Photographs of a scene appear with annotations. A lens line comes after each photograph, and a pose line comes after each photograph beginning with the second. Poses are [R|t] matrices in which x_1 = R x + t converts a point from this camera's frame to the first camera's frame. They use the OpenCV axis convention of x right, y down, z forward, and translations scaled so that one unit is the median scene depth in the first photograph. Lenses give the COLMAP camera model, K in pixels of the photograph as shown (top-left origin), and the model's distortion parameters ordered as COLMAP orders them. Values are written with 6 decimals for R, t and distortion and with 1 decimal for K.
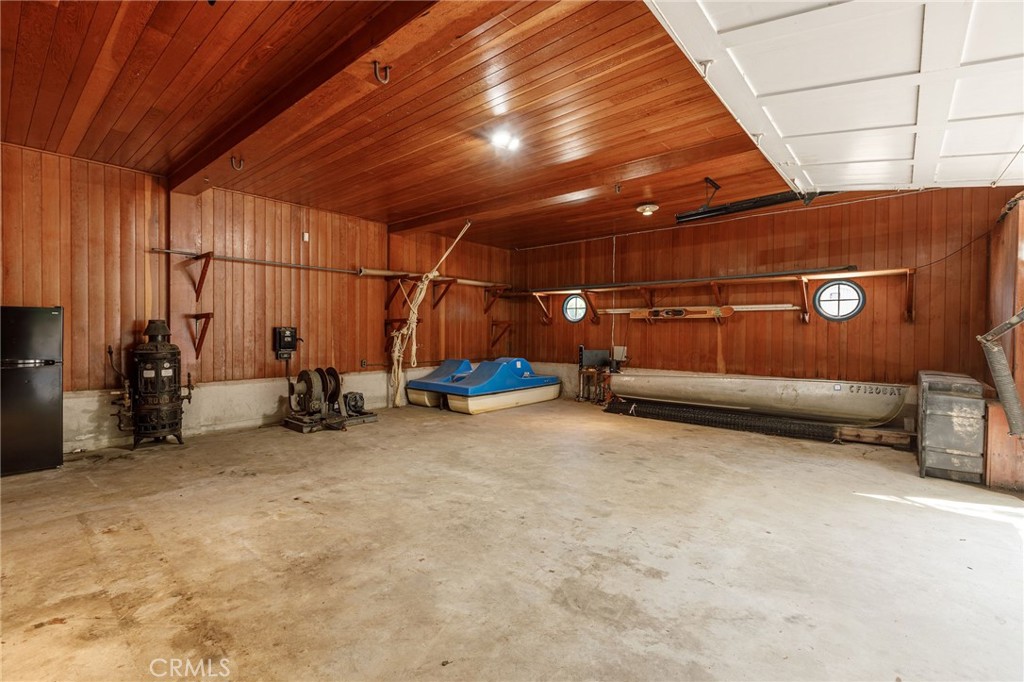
lens RADIAL K [[455.7, 0, 505.9], [0, 455.7, 336.0], [0, 0, 1]] dist [0.003369, -0.001653]
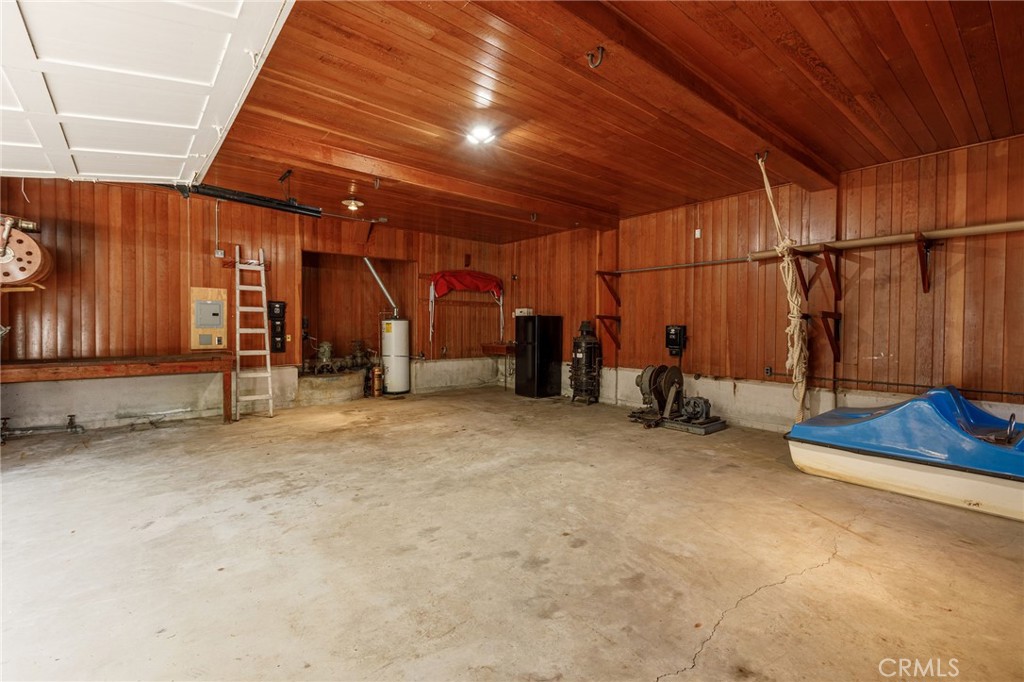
lens RADIAL K [[455.7, 0, 506.4], [0, 455.7, 335.7], [0, 0, 1]] dist [0.003369, -0.001653]
pose [[-0.166242, 0.014666, -0.985976, 1.109795], [-0.021473, 0.999598, 0.018489, -0.011984], [0.985851, 0.024246, -0.165860, 1.401606]]
